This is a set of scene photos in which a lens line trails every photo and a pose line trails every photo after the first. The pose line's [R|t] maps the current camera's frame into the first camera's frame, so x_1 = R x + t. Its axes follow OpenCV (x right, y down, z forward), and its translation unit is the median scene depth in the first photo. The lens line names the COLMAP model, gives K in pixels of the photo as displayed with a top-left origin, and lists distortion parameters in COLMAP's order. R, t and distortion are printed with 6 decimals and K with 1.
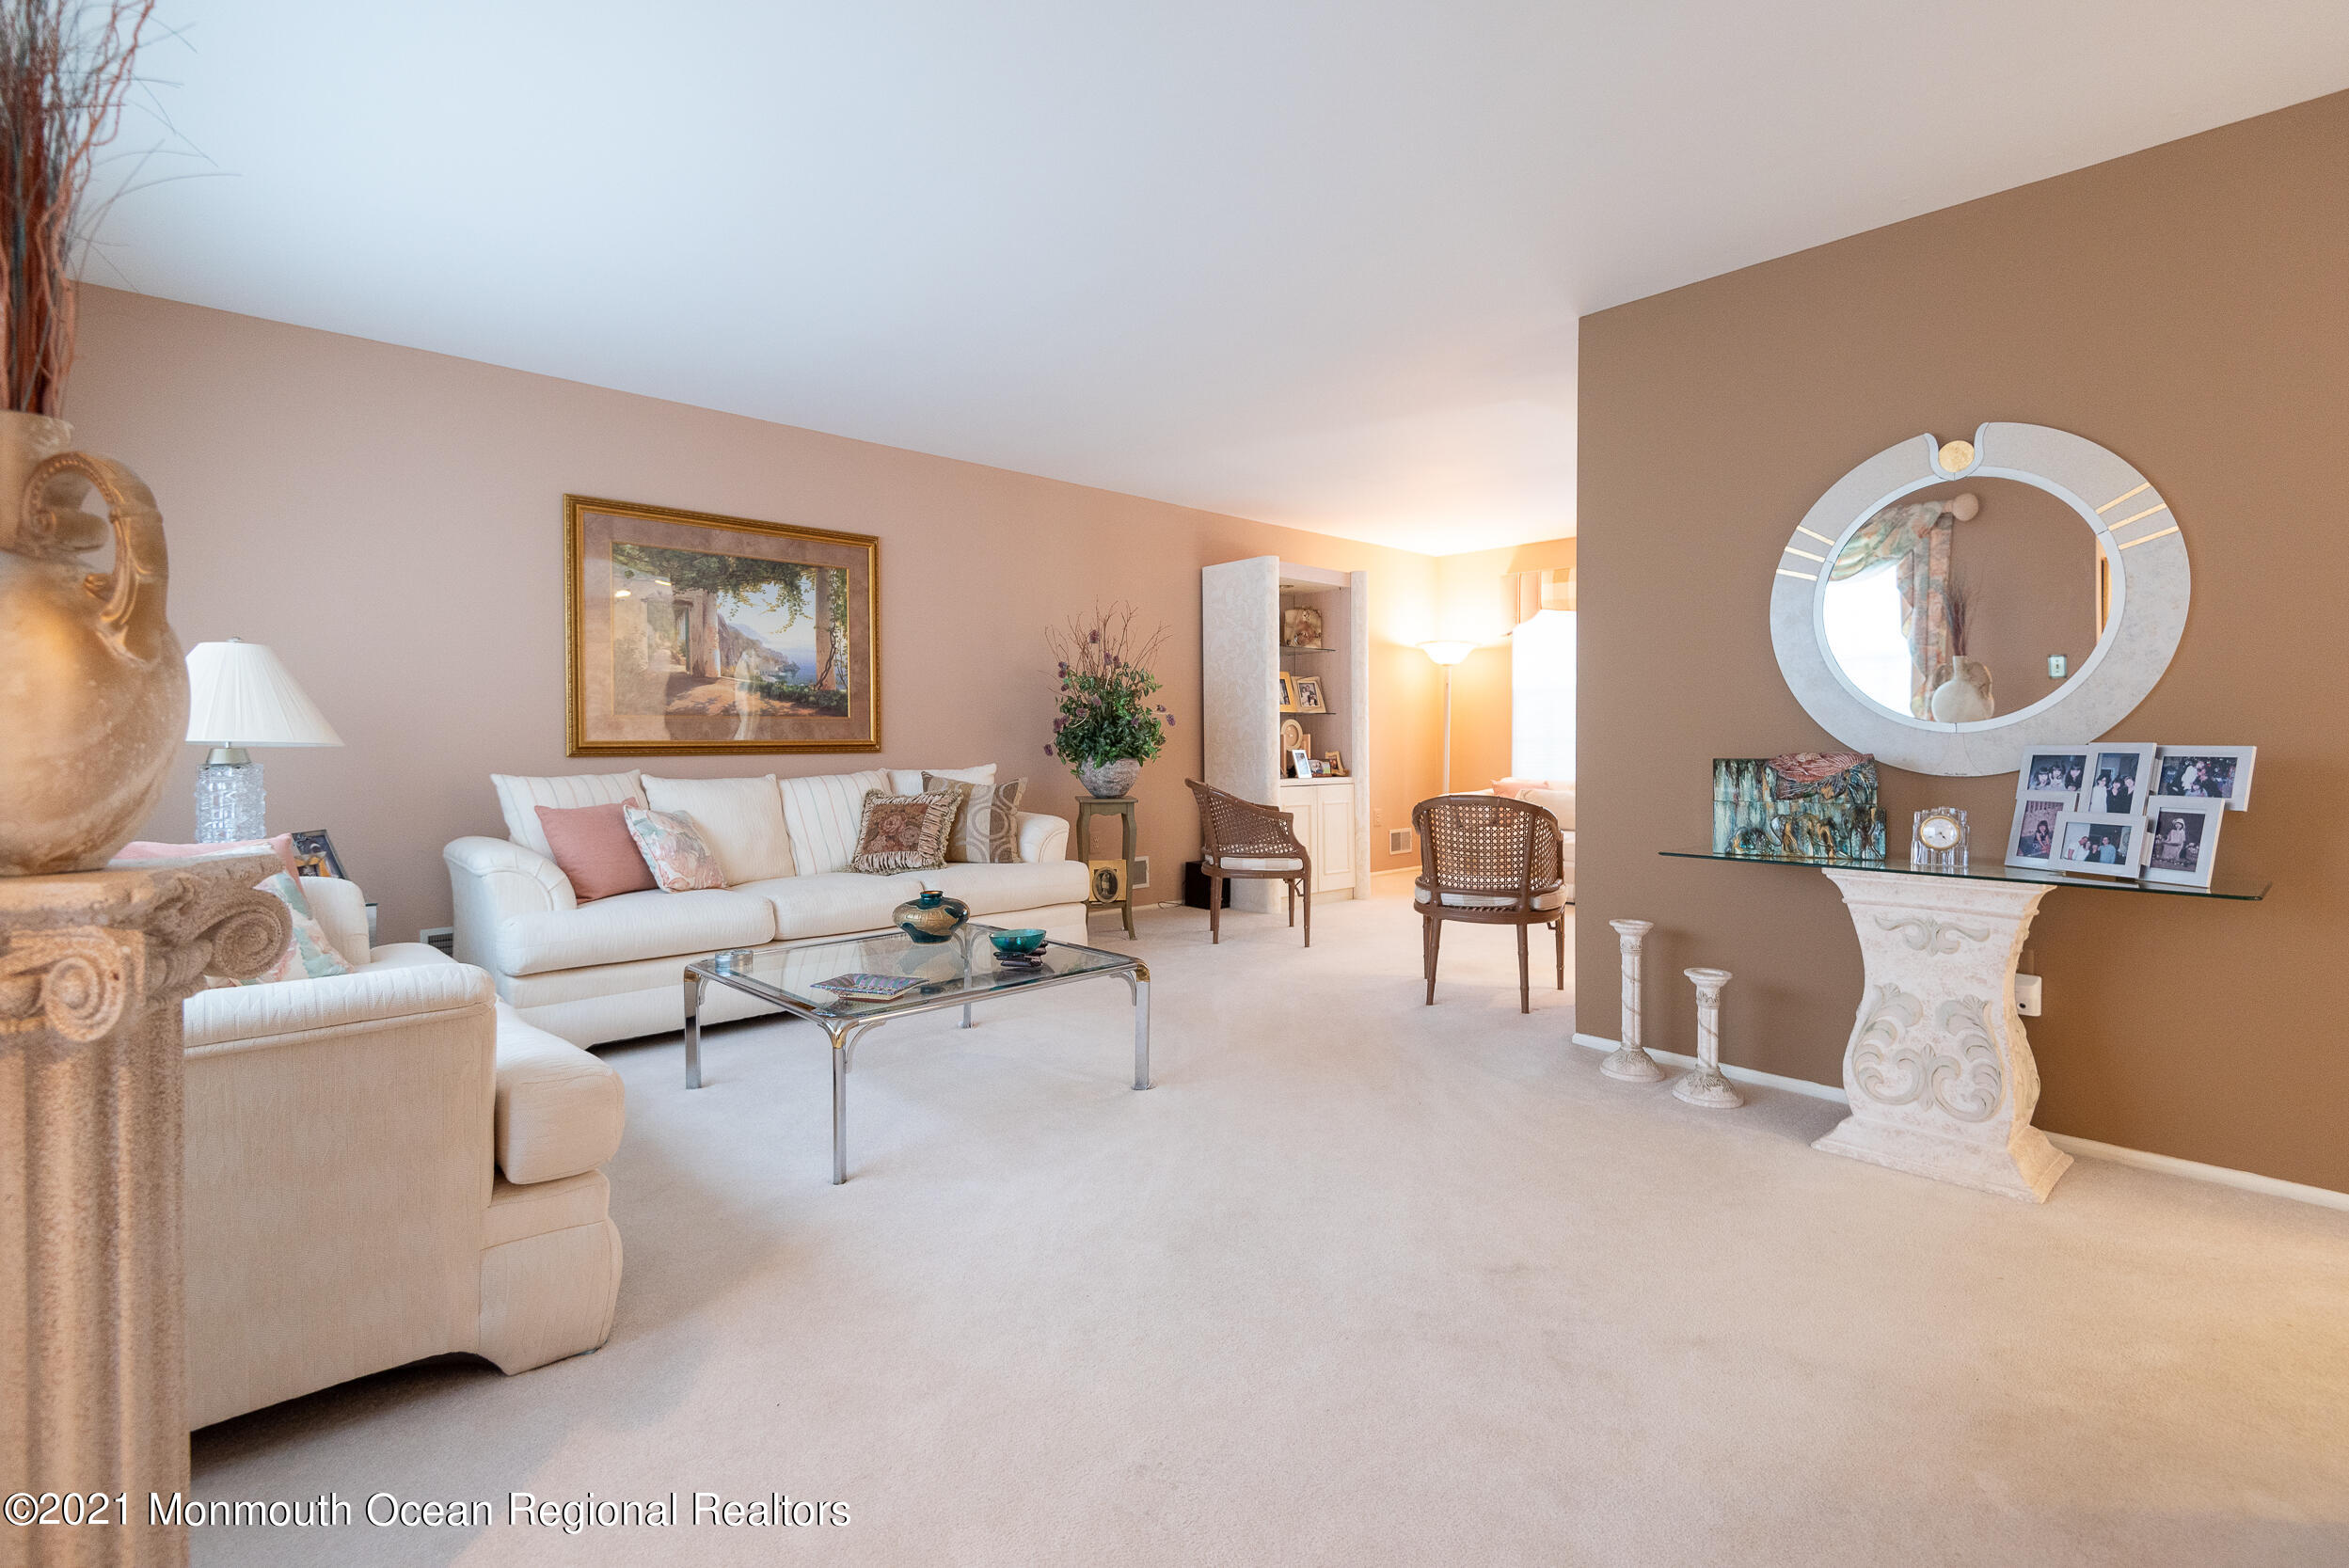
lens RADIAL K [[1096.3, 0, 1173.2], [0, 1096.3, 743.6], [0, 0, 1]] dist [-0.002456, -0.001765]
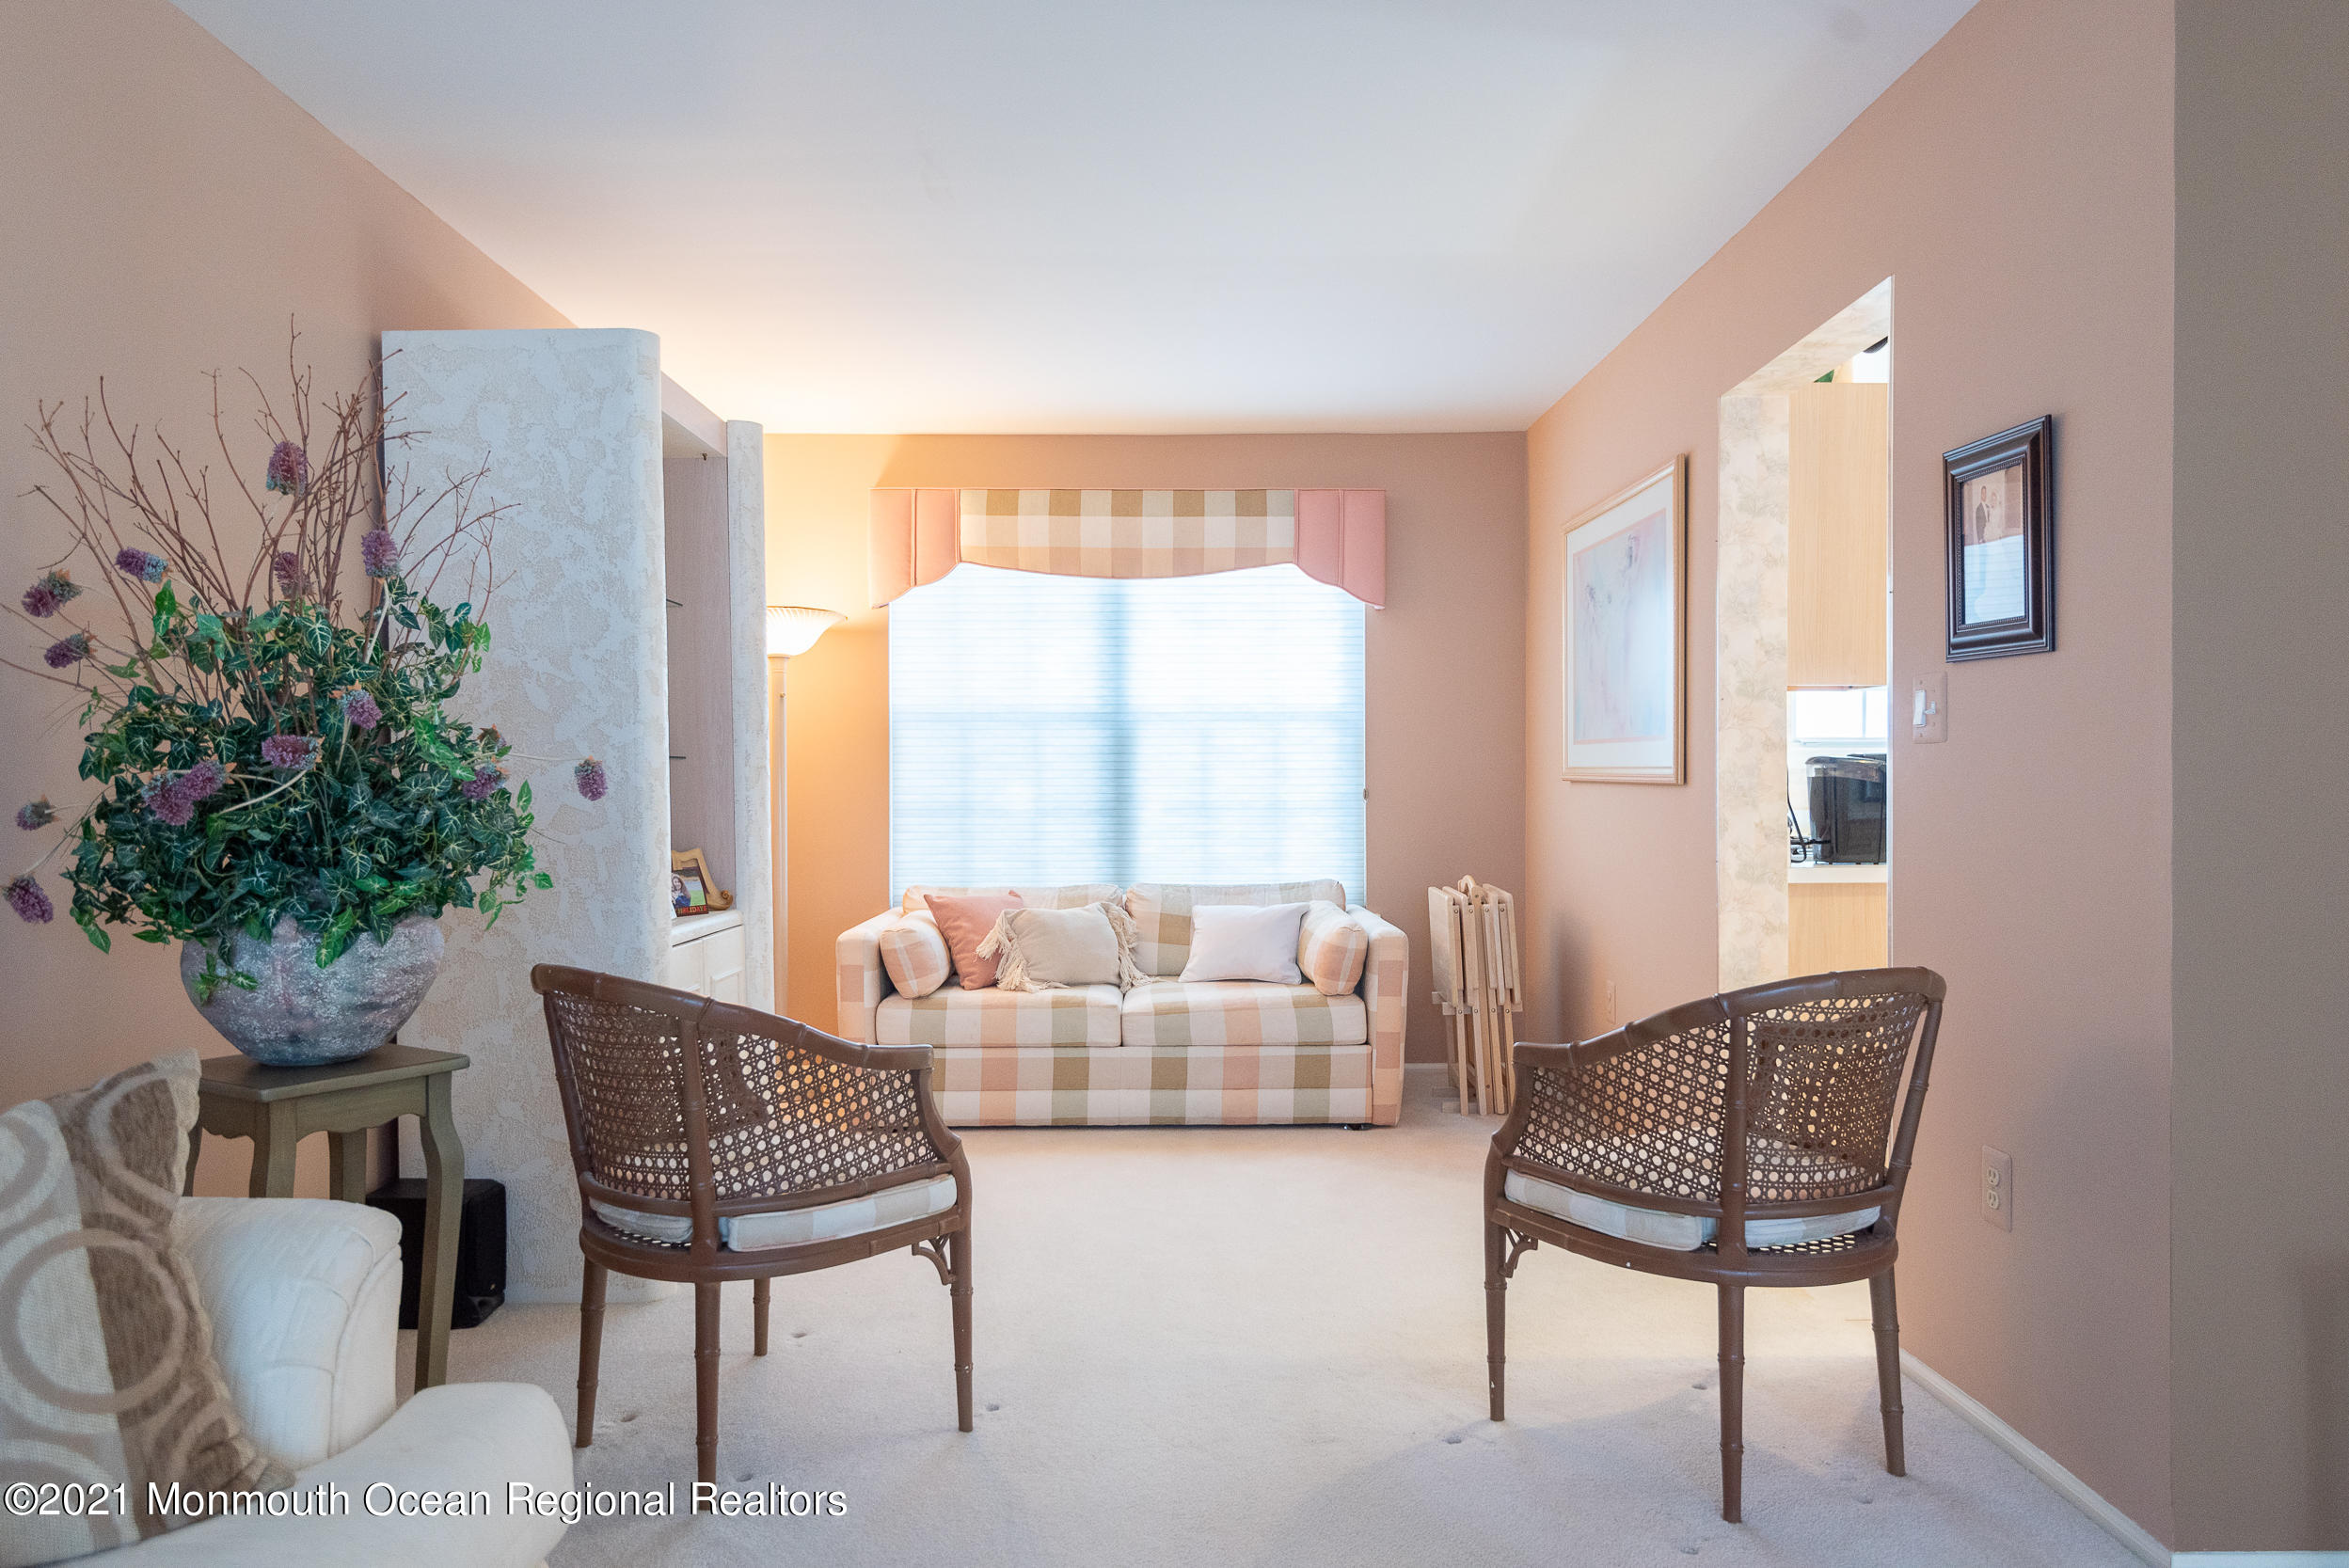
lens RADIAL K [[1570.3, 0, 1174.5], [0, 1570.3, 784.0], [0, 0, 1]] dist [0.043785, 0.000376]
pose [[0.680480, -0.001364, 0.732766, -0.268647], [0.006054, 0.999975, -0.003761, -0.022982], [-0.732742, 0.006995, 0.680471, 0.749005]]
